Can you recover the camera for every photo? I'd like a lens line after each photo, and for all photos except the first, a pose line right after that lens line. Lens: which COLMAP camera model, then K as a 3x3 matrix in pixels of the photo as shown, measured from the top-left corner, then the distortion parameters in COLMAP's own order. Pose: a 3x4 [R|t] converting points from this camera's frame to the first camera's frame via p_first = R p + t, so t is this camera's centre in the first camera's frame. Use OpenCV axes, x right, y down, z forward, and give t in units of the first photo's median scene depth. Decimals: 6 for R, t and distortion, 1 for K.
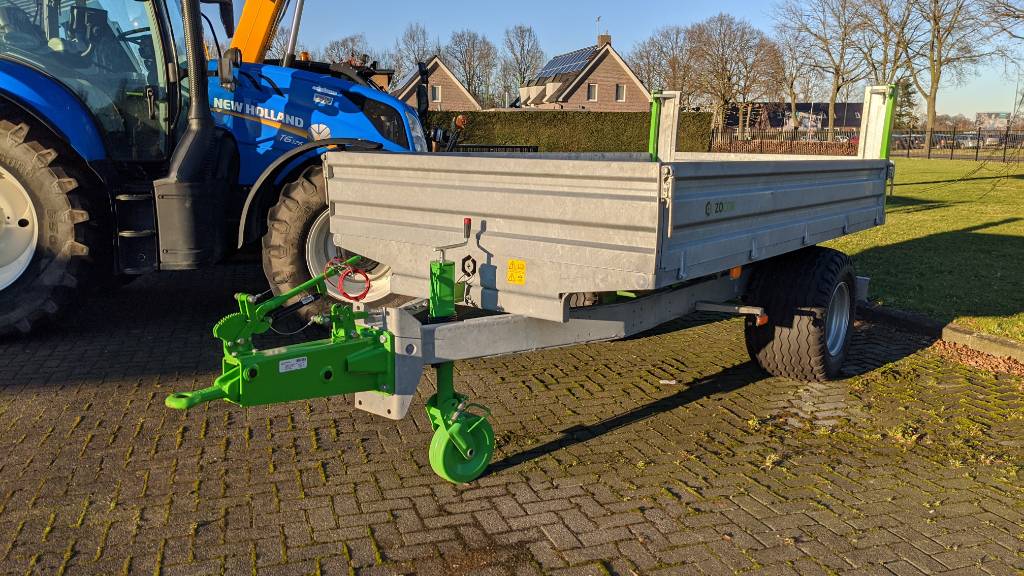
lens RADIAL K [[809.1, 0, 512.0], [0, 809.1, 288.0], [0, 0, 1]] dist [0.027969, -0.002630]
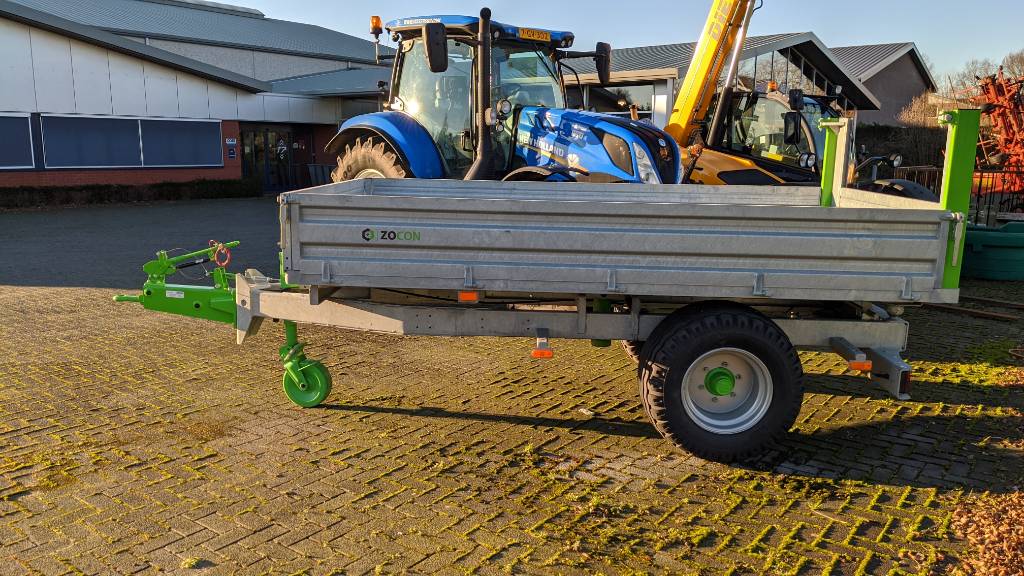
lens RADIAL K [[793.6, 0, 512.0], [0, 793.6, 288.0], [0, 0, 1]] dist [0.062586, -0.000042]
pose [[0.586450, 0.150741, -0.795835, 1.115350], [-0.158680, 0.984873, 0.069616, -0.115237], [0.794291, 0.085457, 0.601498, 0.352597]]
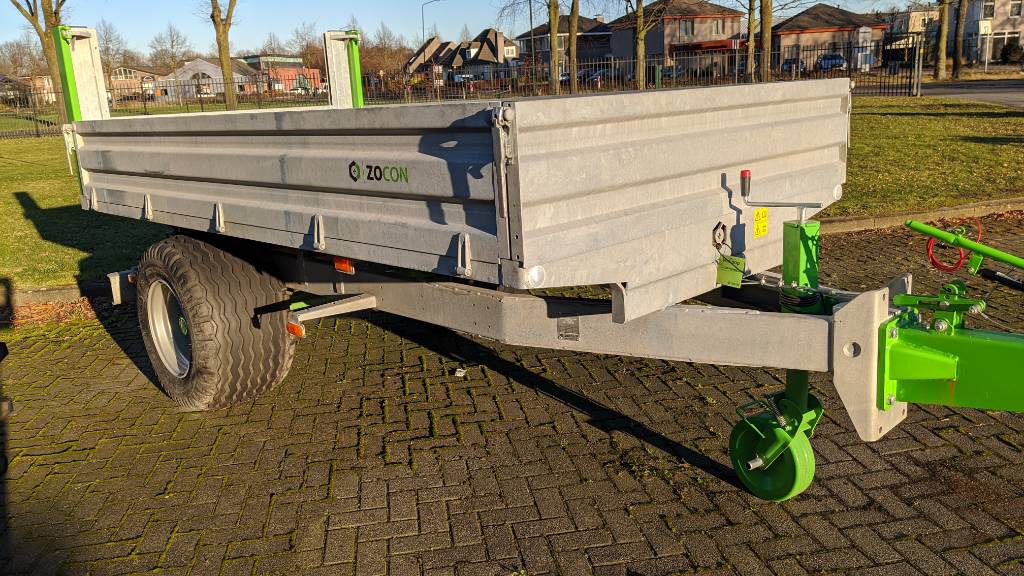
lens RADIAL K [[804.6, 0, 512.3], [0, 804.6, 257.5], [0, 0, 1]] dist [-0.006608, -0.003447]
pose [[0.160195, -0.225655, 0.960946, -0.703700], [0.232551, 0.954744, 0.185430, -0.166535], [-0.959300, 0.193764, 0.205422, 0.904618]]
